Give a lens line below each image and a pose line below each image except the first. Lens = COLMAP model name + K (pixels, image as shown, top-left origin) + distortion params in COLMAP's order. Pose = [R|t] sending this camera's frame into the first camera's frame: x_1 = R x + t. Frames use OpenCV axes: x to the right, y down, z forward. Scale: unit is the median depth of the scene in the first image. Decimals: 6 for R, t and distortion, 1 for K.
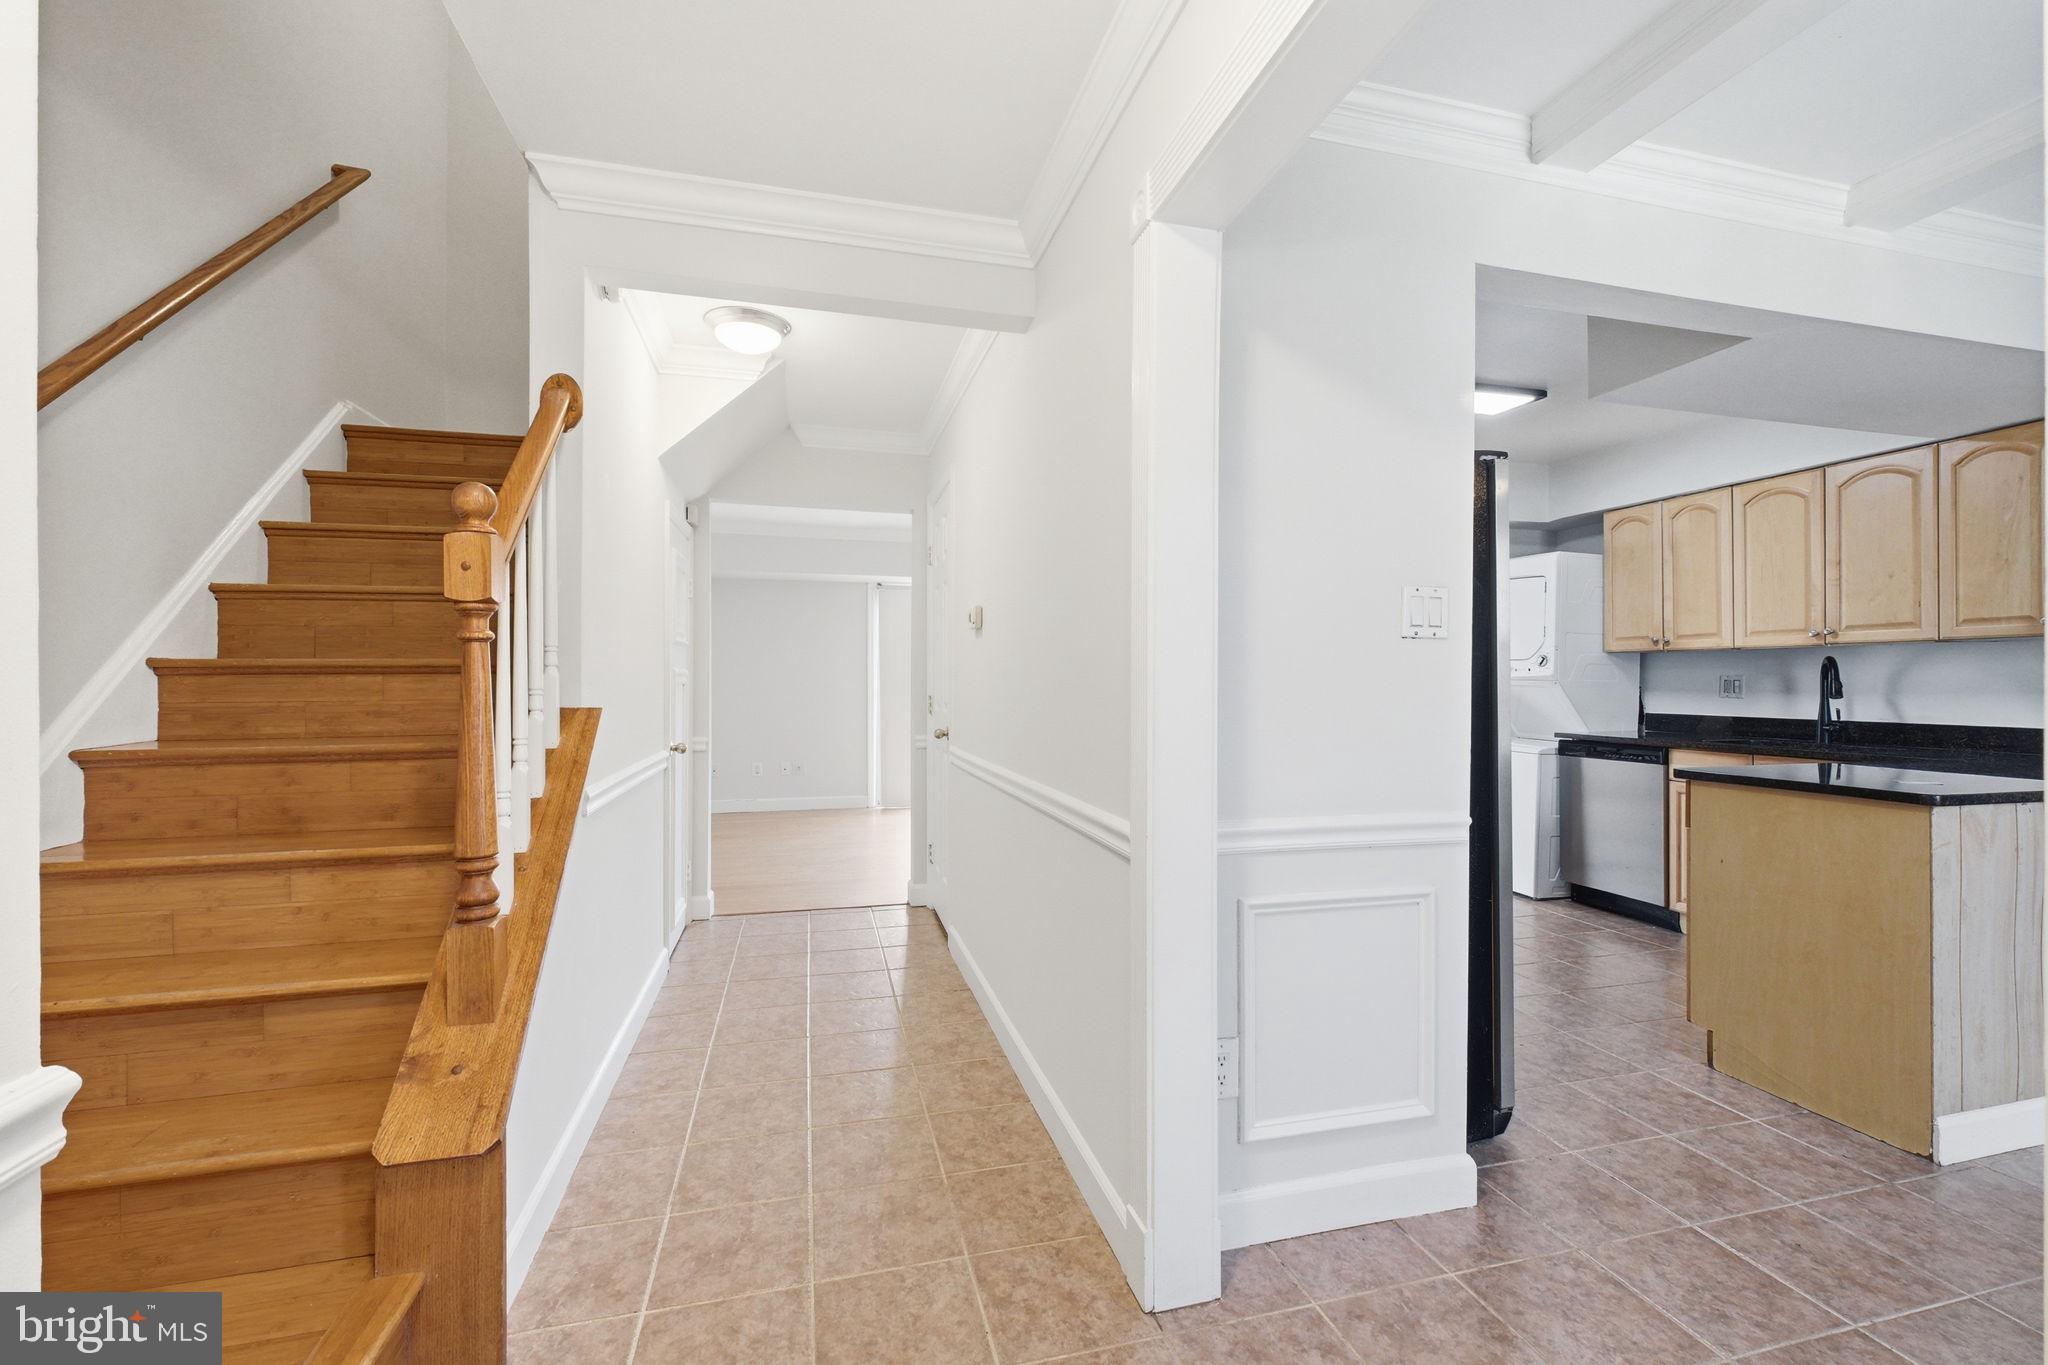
lens RADIAL K [[872.8, 0, 1056.6], [0, 872.8, 677.3], [0, 0, 1]] dist [0.001457, 0.000632]
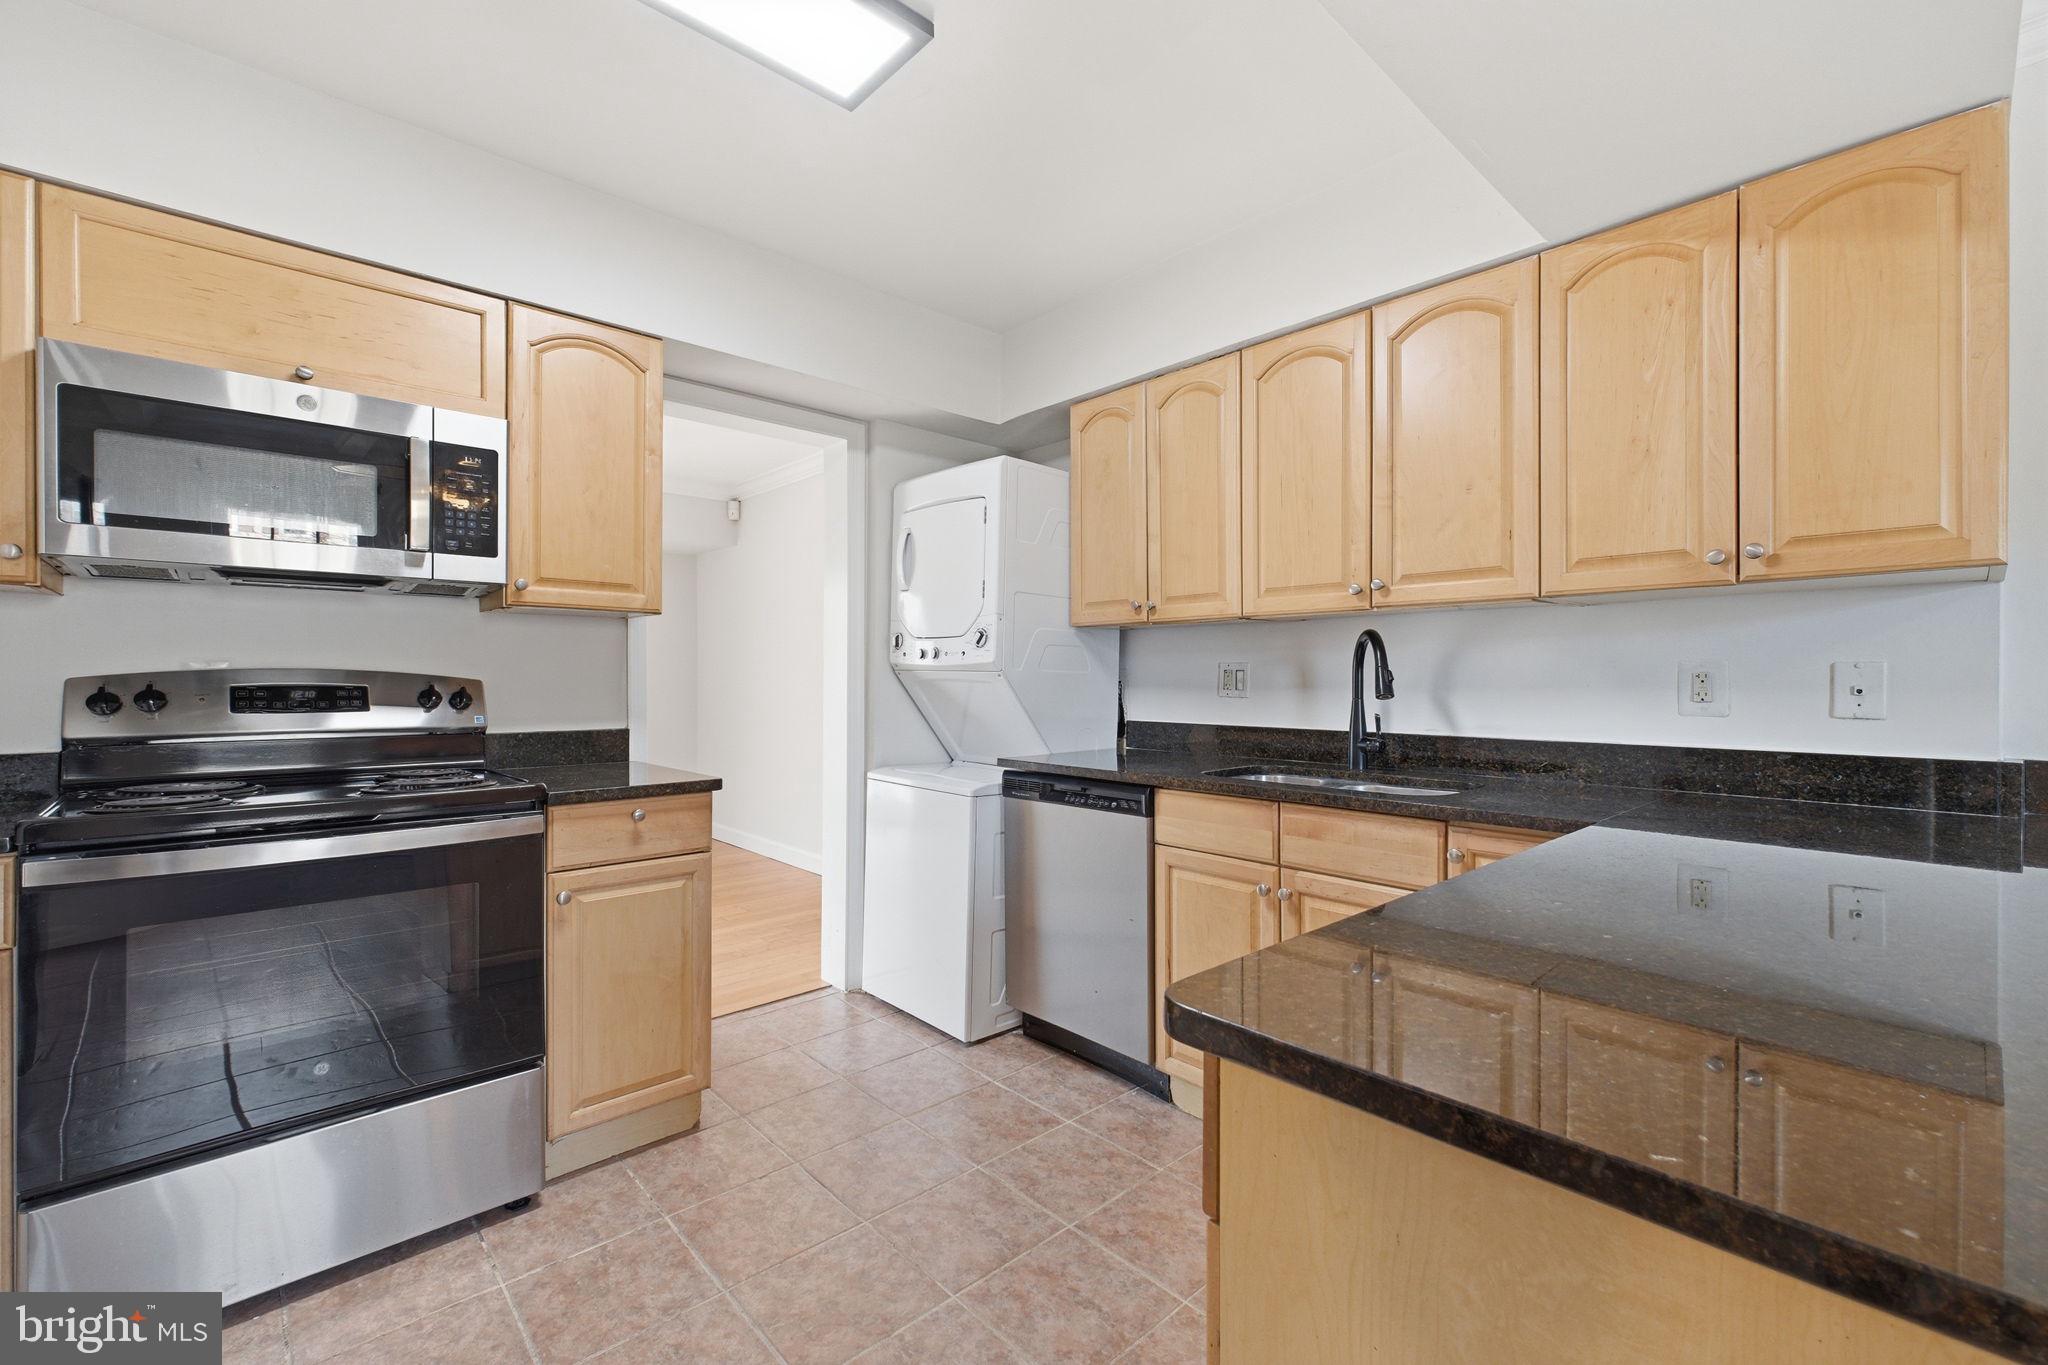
lens RADIAL K [[872.8, 0, 1043.0], [0, 872.8, 683.5], [0, 0, 1]] dist [0.001457, 0.000632]
pose [[0.886769, -0.005897, 0.462176, 0.392351], [0.001099, 0.999943, 0.010651, 0.007227], [-0.462213, -0.008937, 0.886724, 0.556087]]
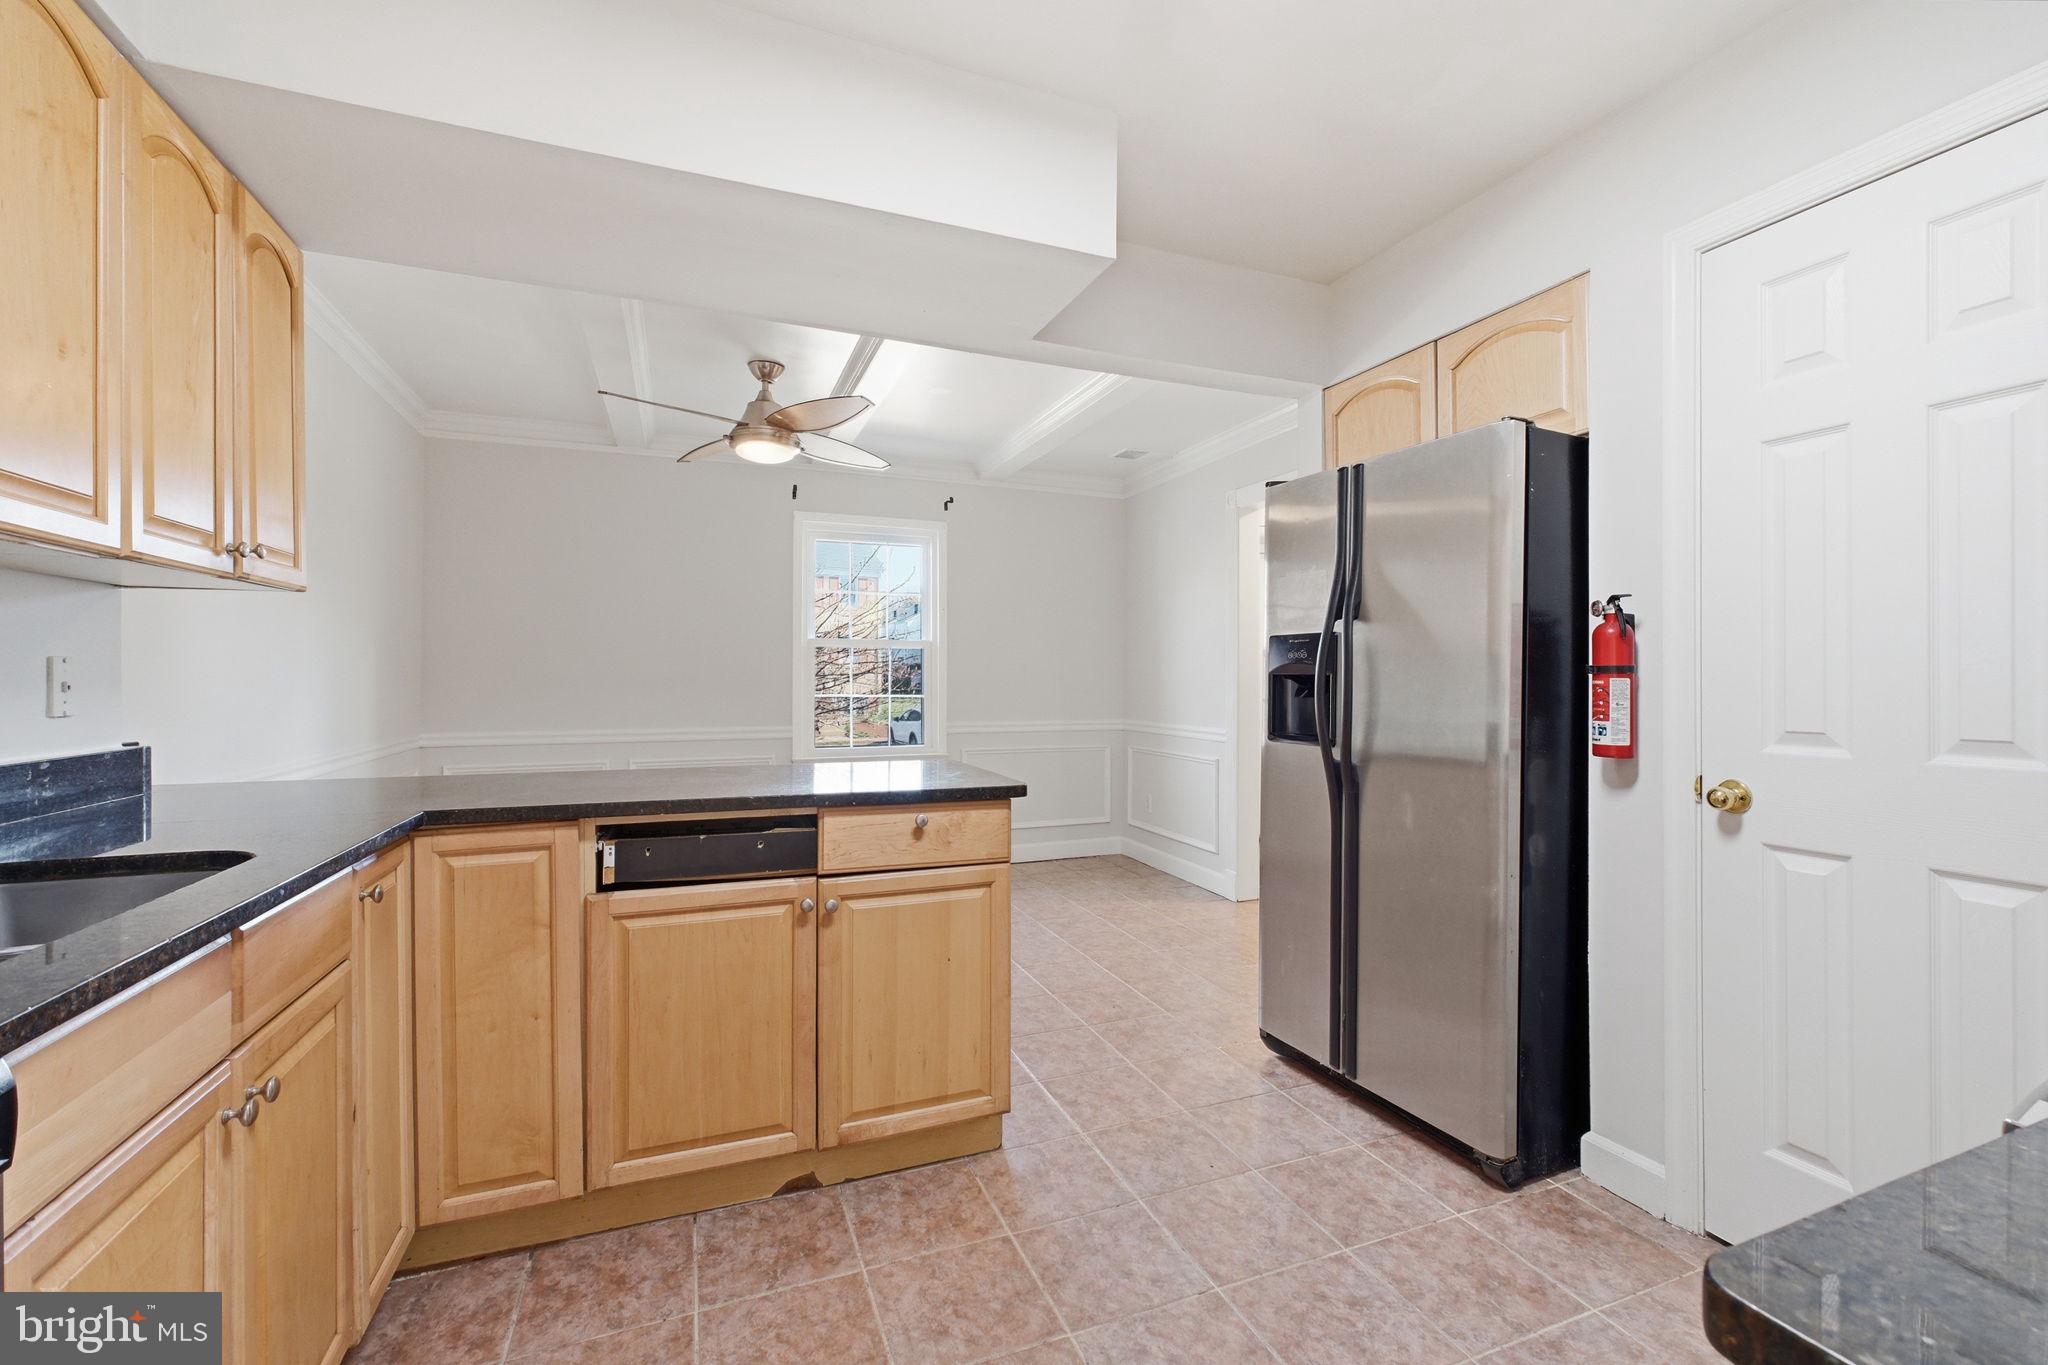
lens RADIAL K [[872.8, 0, 1036.5], [0, 872.8, 673.1], [0, 0, 1]] dist [0.001457, 0.000632]
pose [[-0.994099, -0.004615, -0.108379, 0.549444], [-0.002977, 0.999879, -0.015272, 0.012877], [0.108436, -0.014860, -0.993992, 1.240984]]
